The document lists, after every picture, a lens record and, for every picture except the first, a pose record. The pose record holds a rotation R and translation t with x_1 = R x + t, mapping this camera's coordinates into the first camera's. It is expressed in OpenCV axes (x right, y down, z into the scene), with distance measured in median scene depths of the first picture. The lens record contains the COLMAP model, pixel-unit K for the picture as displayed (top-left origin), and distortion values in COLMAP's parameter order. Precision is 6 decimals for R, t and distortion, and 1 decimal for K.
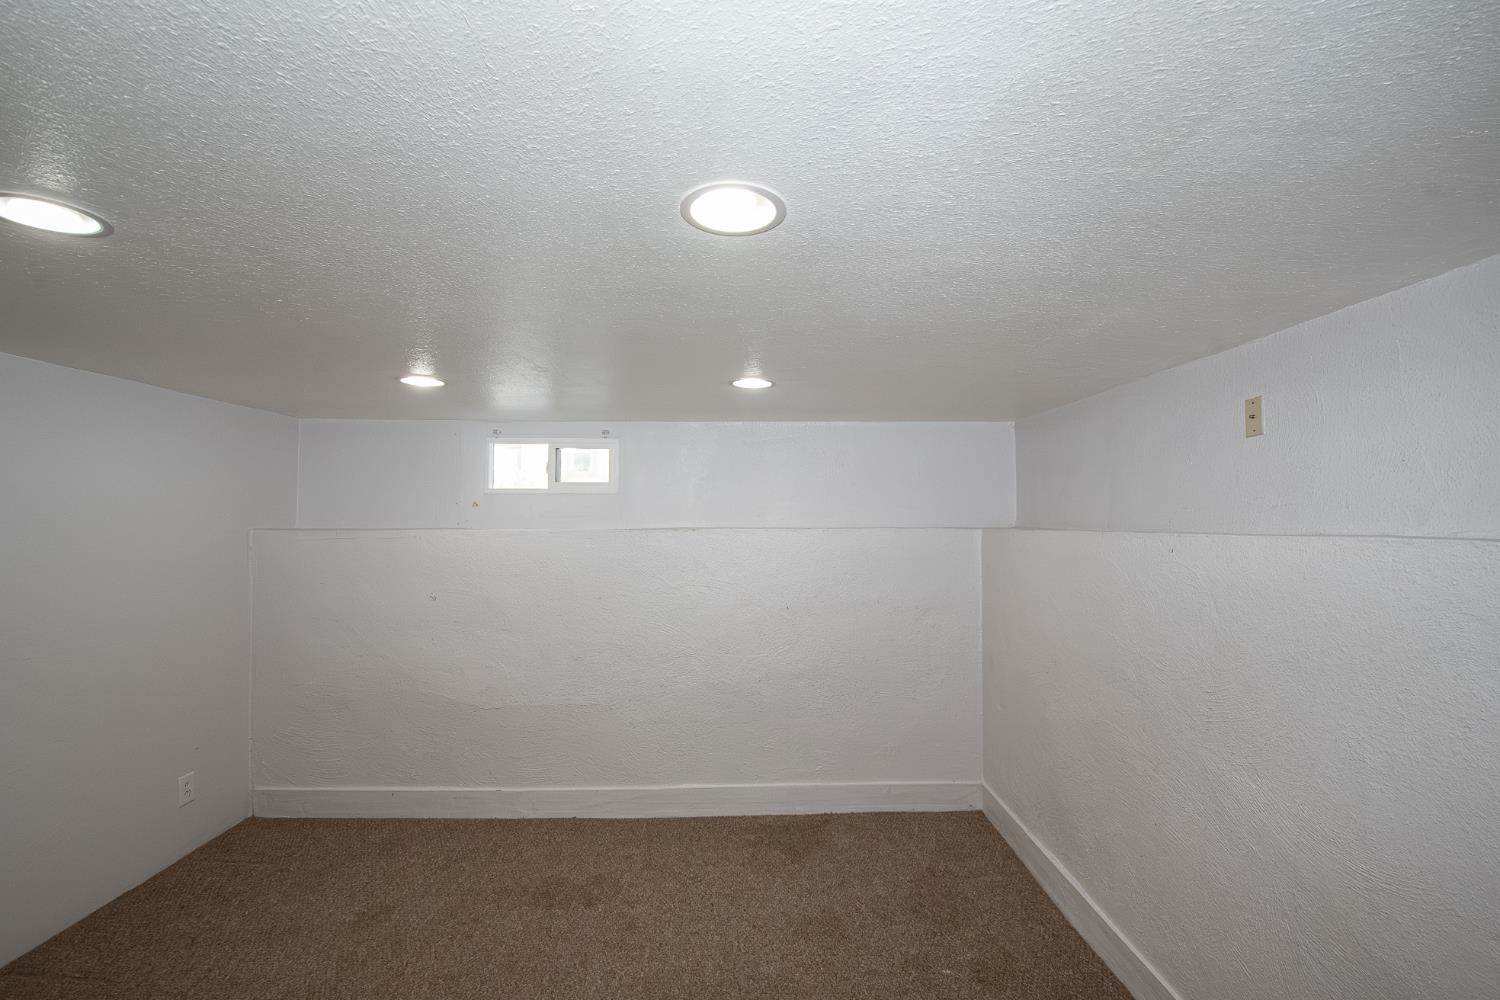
lens RADIAL K [[652.7, 0, 750.0], [0, 652.7, 500.0], [0, 0, 1]] dist [-0.017997, -0.000782]
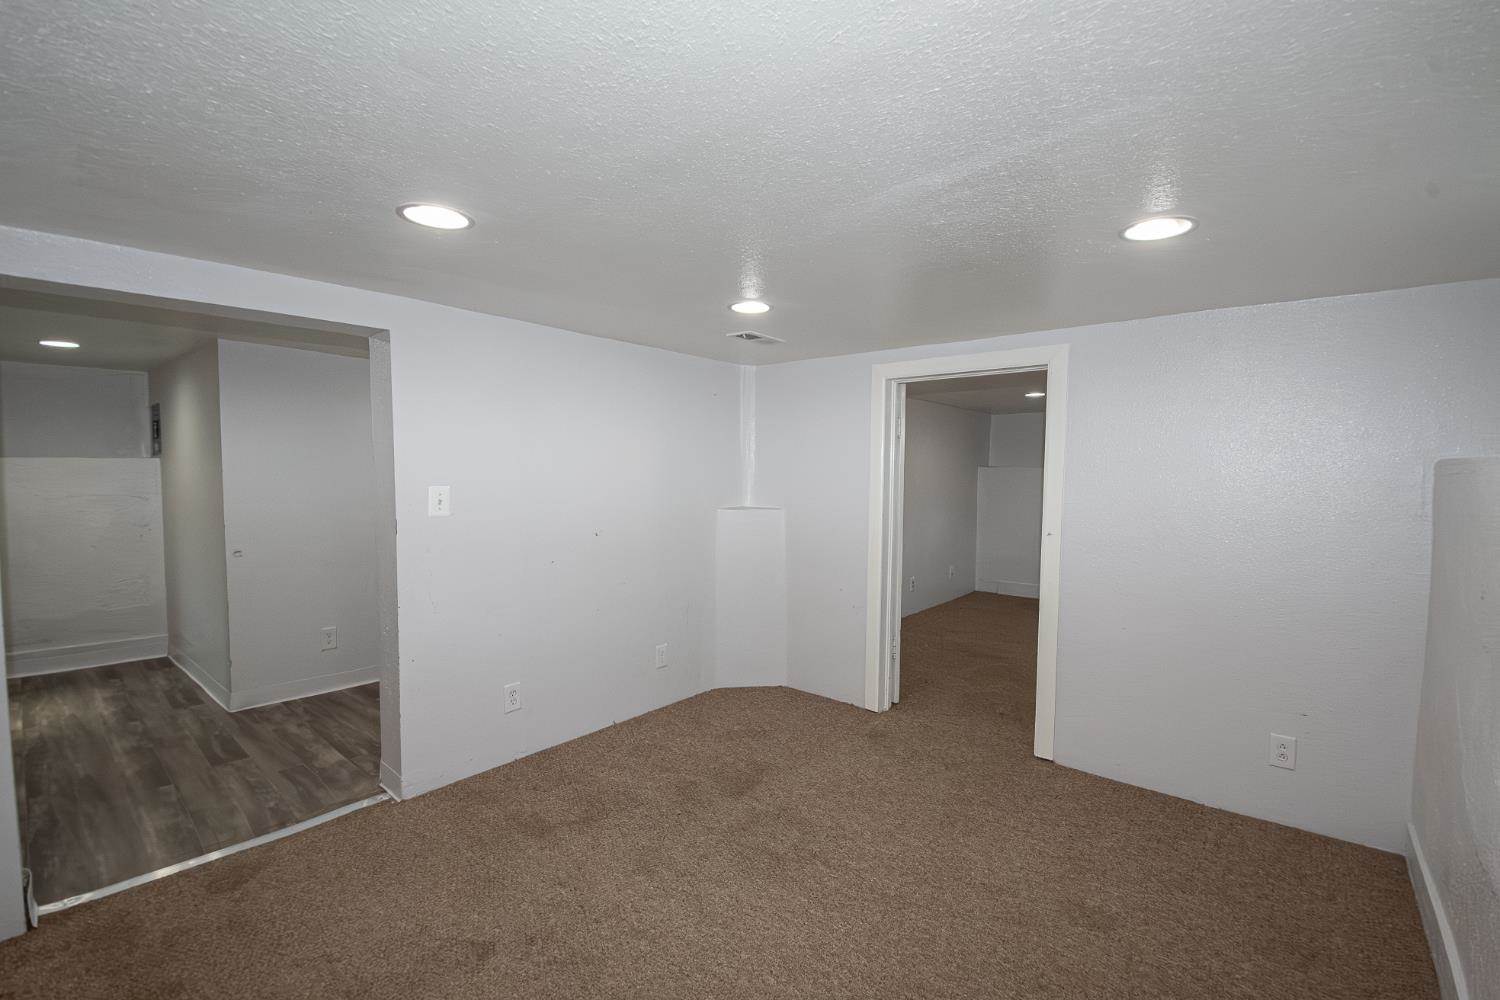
lens RADIAL K [[666.2, 0, 779.2], [0, 666.2, 504.0], [0, 0, 1]] dist [-0.000958, -0.016003]
pose [[-0.643249, 0.037321, -0.764747, 0.228185], [0.017116, 0.999263, 0.034369, 0.054282], [0.765465, 0.009019, -0.643414, 0.909600]]
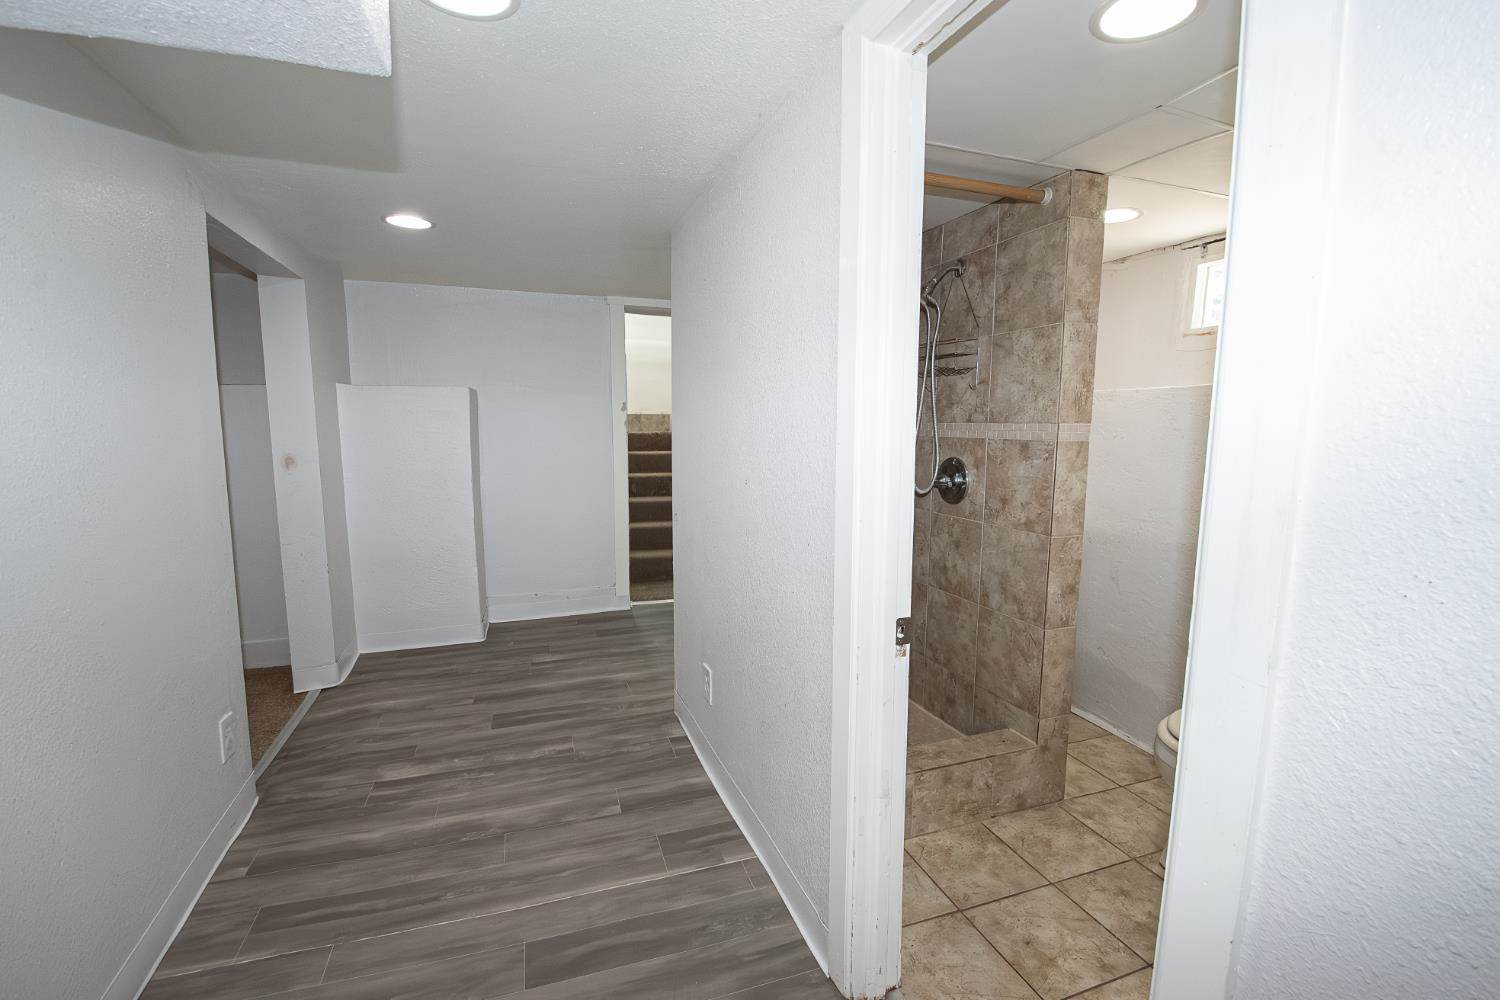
lens RADIAL K [[652.7, 0, 750.0], [0, 652.7, 500.0], [0, 0, 1]] dist [-0.017997, -0.000782]
pose [[-0.319059, -0.126762, 0.939219, -0.808137], [-0.036069, 0.991921, 0.121622, 0.032196], [-0.947048, 0.004928, -0.321053, -0.284863]]
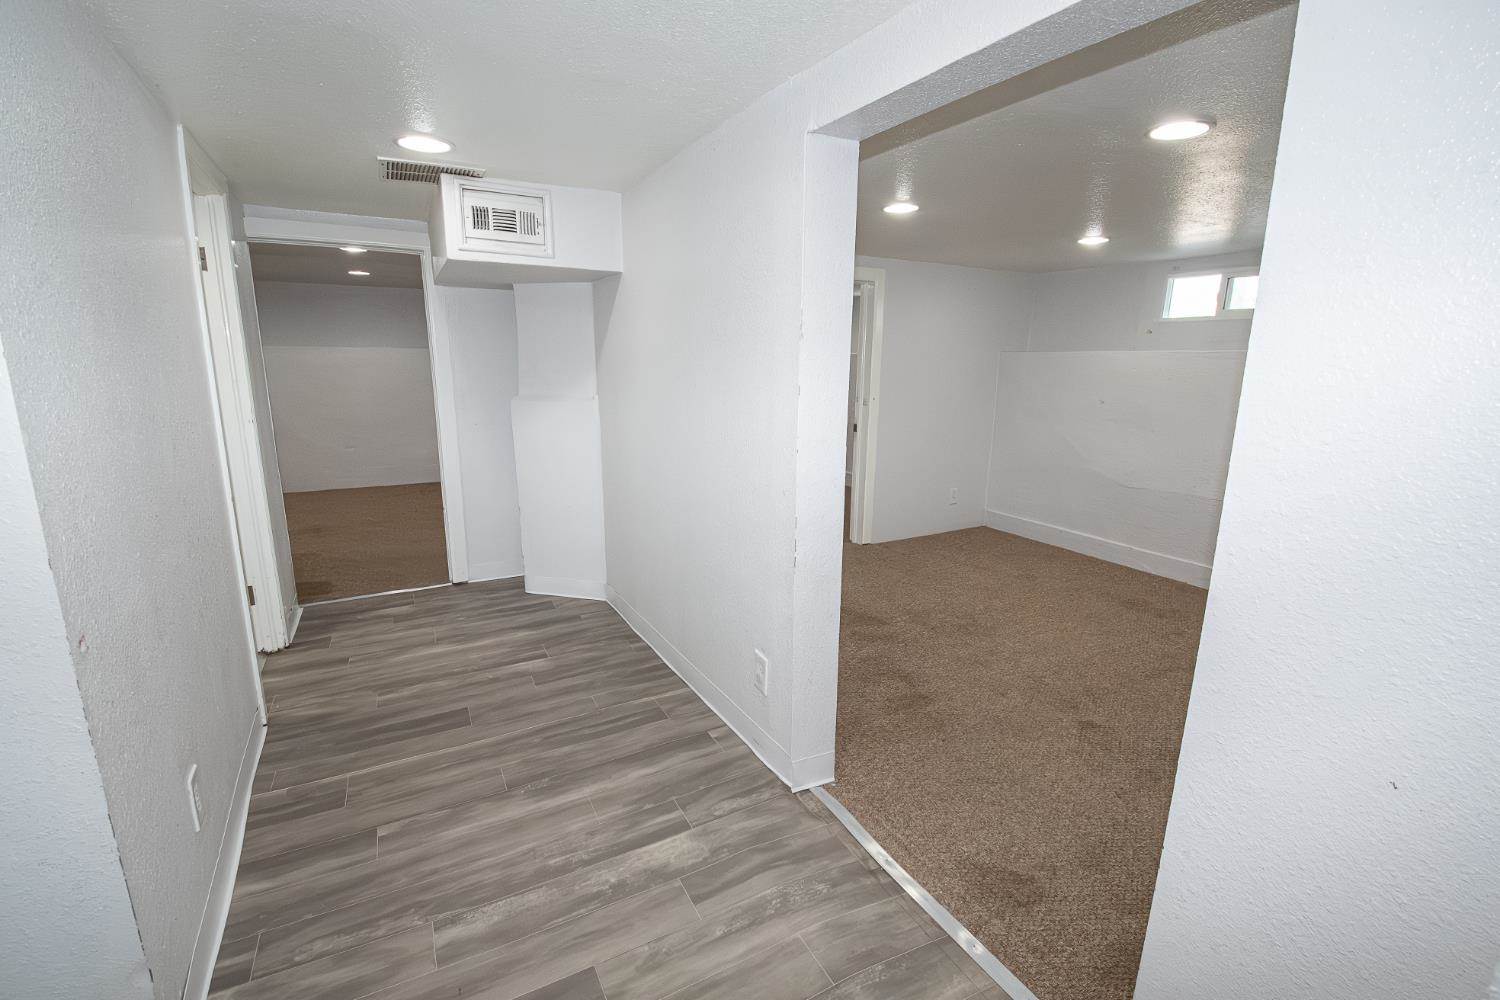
lens RADIAL K [[652.7, 0, 750.0], [0, 652.7, 500.0], [0, 0, 1]] dist [-0.017997, -0.000782]
pose [[0.472569, 0.200756, -0.858123, 0.376176], [0.017117, 0.971434, 0.236692, 0.016623], [0.881127, -0.126541, 0.455633, -0.303395]]
